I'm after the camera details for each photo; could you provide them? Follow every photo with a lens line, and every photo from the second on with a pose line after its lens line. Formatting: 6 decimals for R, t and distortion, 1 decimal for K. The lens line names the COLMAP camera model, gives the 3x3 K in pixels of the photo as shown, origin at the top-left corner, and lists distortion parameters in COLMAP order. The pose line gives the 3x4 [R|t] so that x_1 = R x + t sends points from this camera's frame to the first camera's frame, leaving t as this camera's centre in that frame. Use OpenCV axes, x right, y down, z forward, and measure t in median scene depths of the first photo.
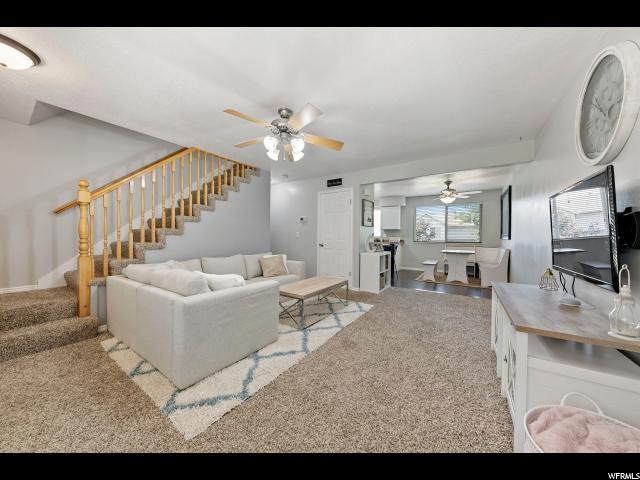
lens RADIAL K [[221.5, 0, 320.0], [0, 221.5, 240.0], [0, 0, 1]] dist [-0.000658, -0.000022]
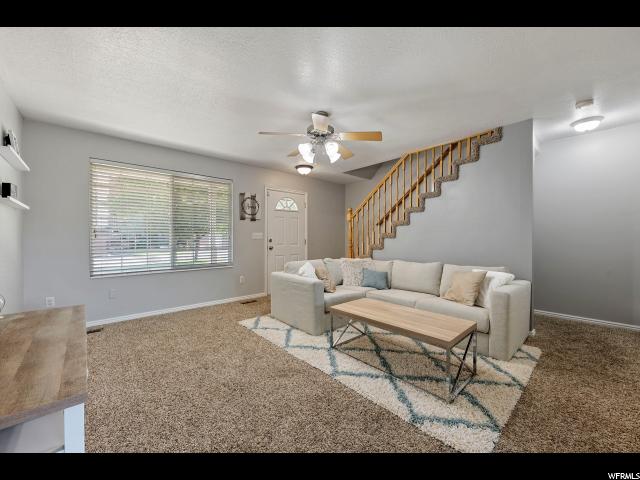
lens RADIAL K [[254.9, 0, 320.0], [0, 254.9, 240.0], [0, 0, 1]] dist [0.000373, 0.000016]
pose [[-0.241167, 0.000544, -0.970483, 0.919487], [-0.021323, 0.999755, 0.005860, -0.022936], [0.970249, 0.022107, -0.241096, 1.205332]]
